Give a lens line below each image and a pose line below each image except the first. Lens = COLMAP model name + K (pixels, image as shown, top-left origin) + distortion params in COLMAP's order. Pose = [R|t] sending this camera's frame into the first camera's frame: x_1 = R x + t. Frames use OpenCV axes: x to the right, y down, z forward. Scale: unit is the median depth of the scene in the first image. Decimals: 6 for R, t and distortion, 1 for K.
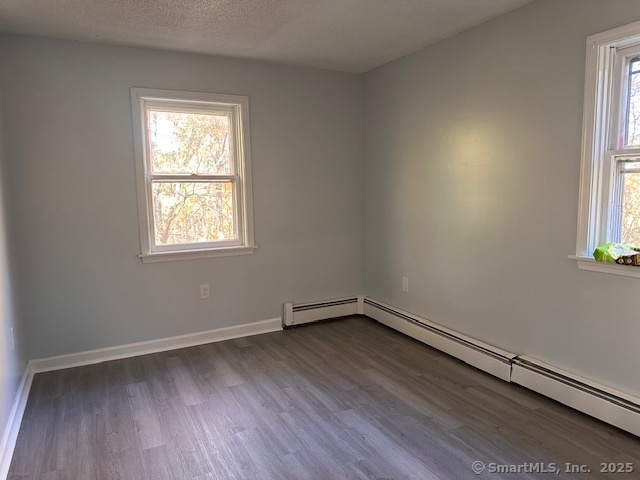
lens RADIAL K [[480.4, 0, 324.5], [0, 480.4, 245.8], [0, 0, 1]] dist [0.011534, -0.000343]
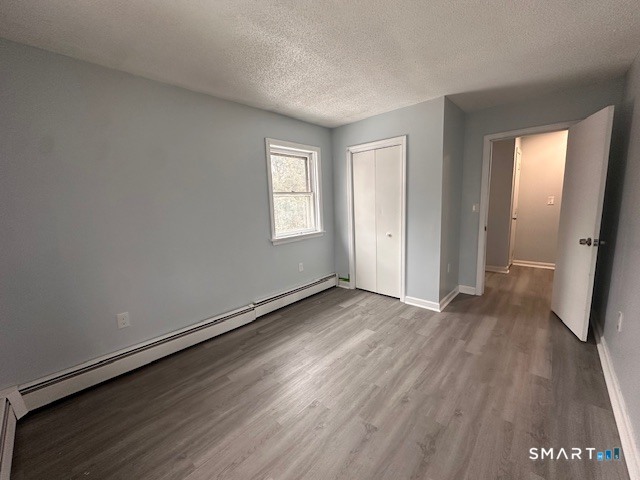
lens RADIAL K [[255.6, 0, 321.6], [0, 255.6, 238.8], [0, 0, 1]] dist [0.004013, 0.000221]
pose [[-0.361465, -0.104172, 0.926548, -0.475508], [0.161881, 0.971635, 0.172395, -0.109977], [-0.918225, 0.212306, -0.334349, 0.912231]]
